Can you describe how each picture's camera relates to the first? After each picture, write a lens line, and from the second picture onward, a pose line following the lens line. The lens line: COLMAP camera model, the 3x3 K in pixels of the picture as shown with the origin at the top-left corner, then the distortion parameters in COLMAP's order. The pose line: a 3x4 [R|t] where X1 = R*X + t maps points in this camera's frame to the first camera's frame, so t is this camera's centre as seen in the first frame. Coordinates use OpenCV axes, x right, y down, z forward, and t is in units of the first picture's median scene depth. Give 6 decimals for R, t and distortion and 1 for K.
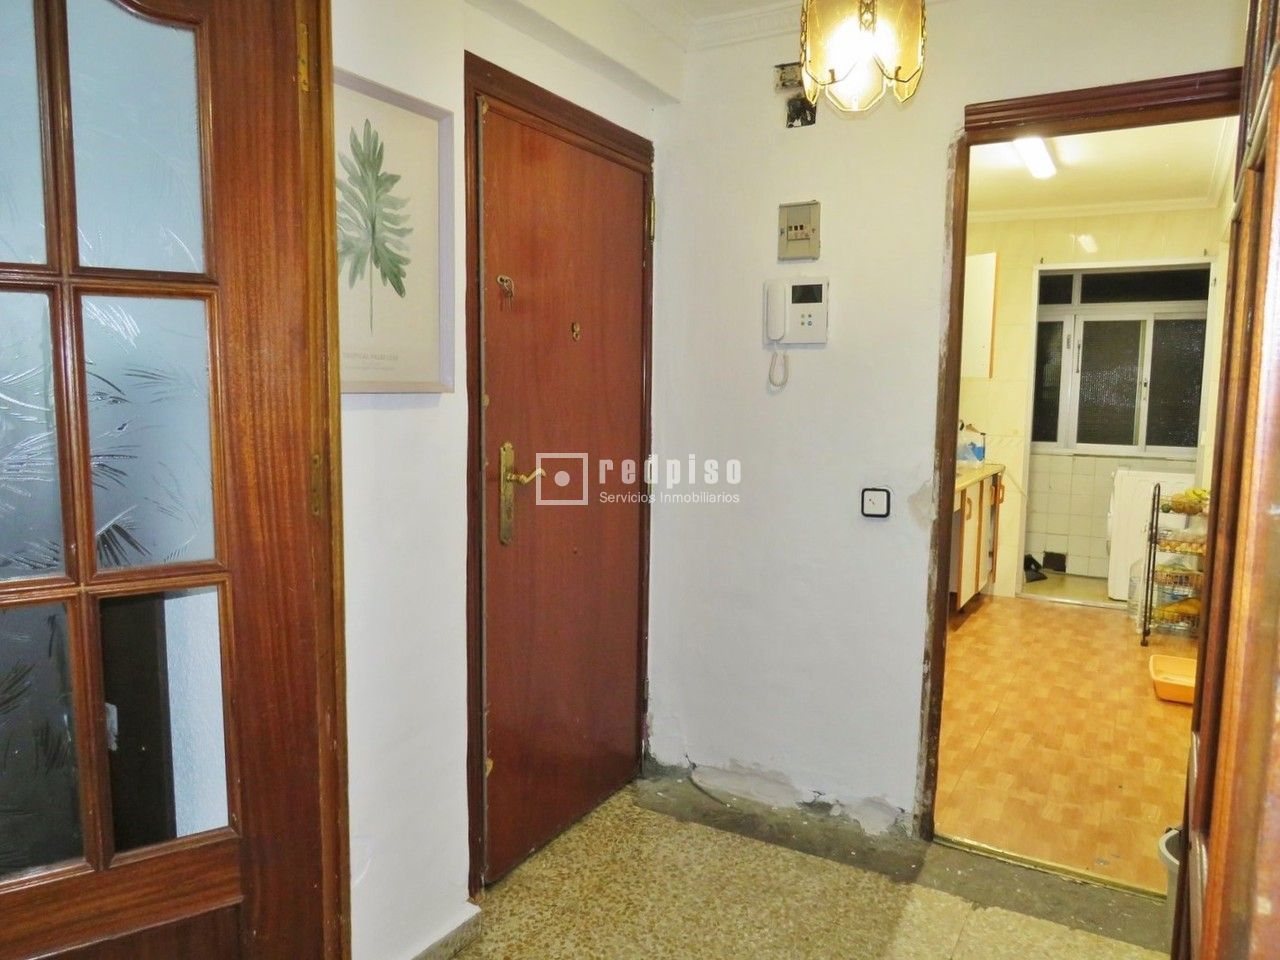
lens RADIAL K [[918.2, 0, 635.9], [0, 918.2, 474.8], [0, 0, 1]] dist [-0.033395, 0.022283]
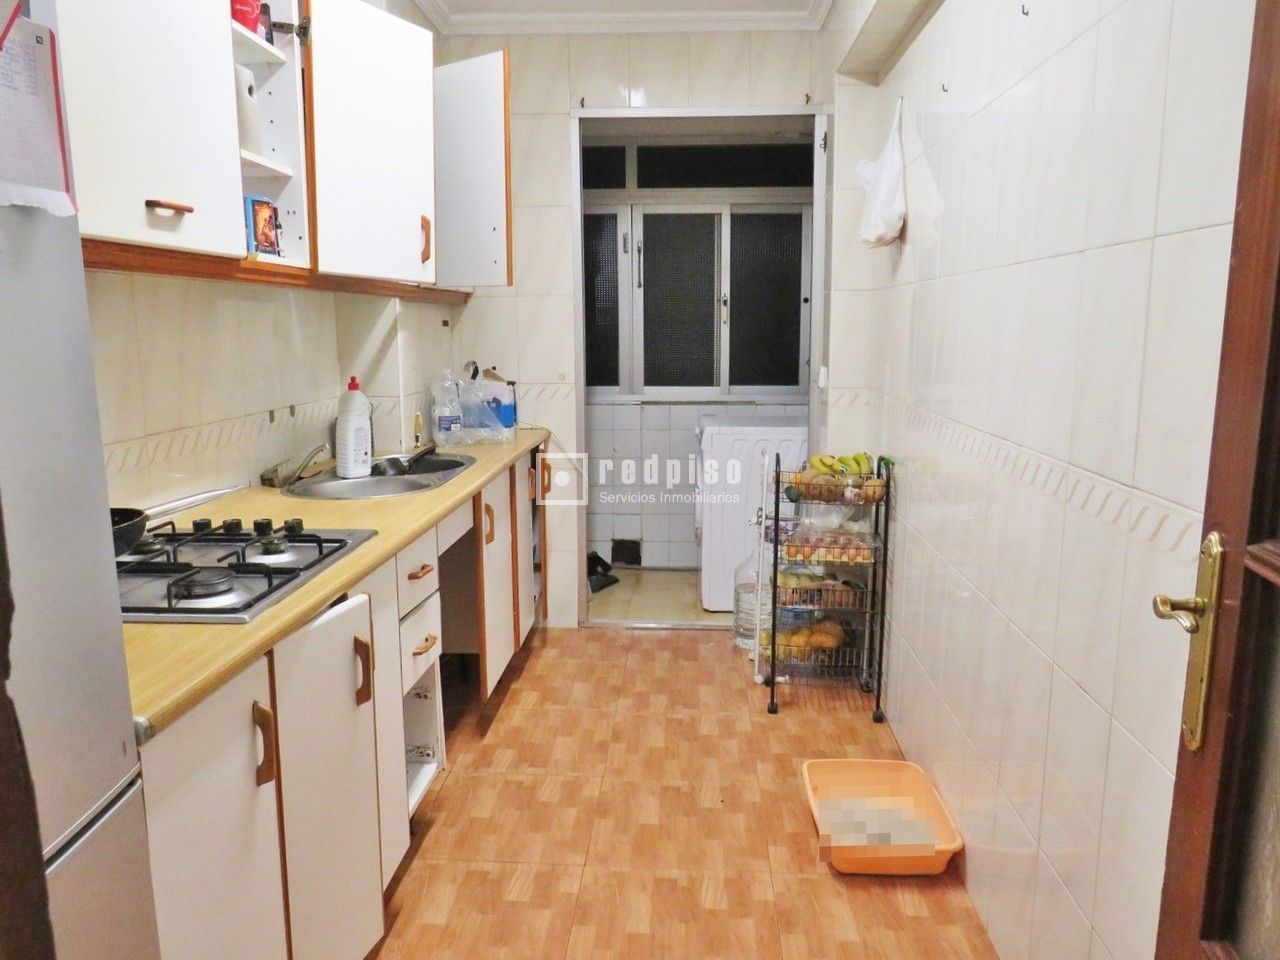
lens RADIAL K [[918.2, 0, 635.9], [0, 918.2, 474.8], [0, 0, 1]] dist [-0.033395, 0.022283]
pose [[0.894109, -0.090169, 0.438678, 0.173106], [0.060398, 0.994851, 0.081386, -0.027623], [-0.443758, -0.046272, 0.894951, 0.396417]]
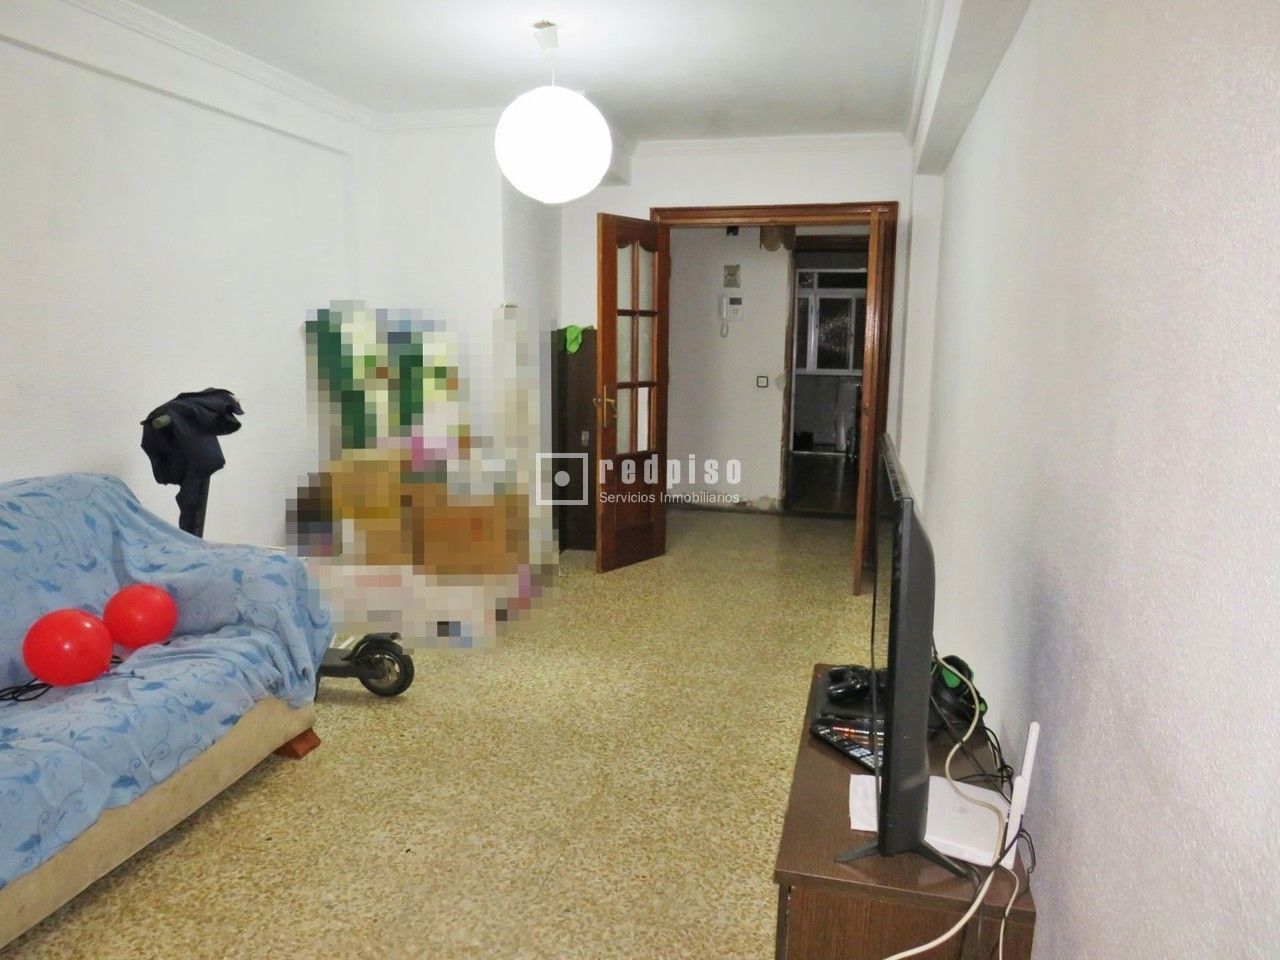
lens RADIAL K [[918.2, 0, 635.9], [0, 918.2, 474.8], [0, 0, 1]] dist [-0.033395, 0.022283]
pose [[0.960521, -0.044715, 0.274592, -0.373782], [0.029631, 0.997828, 0.058840, 0.059480], [-0.276626, -0.048381, 0.959759, -0.654564]]
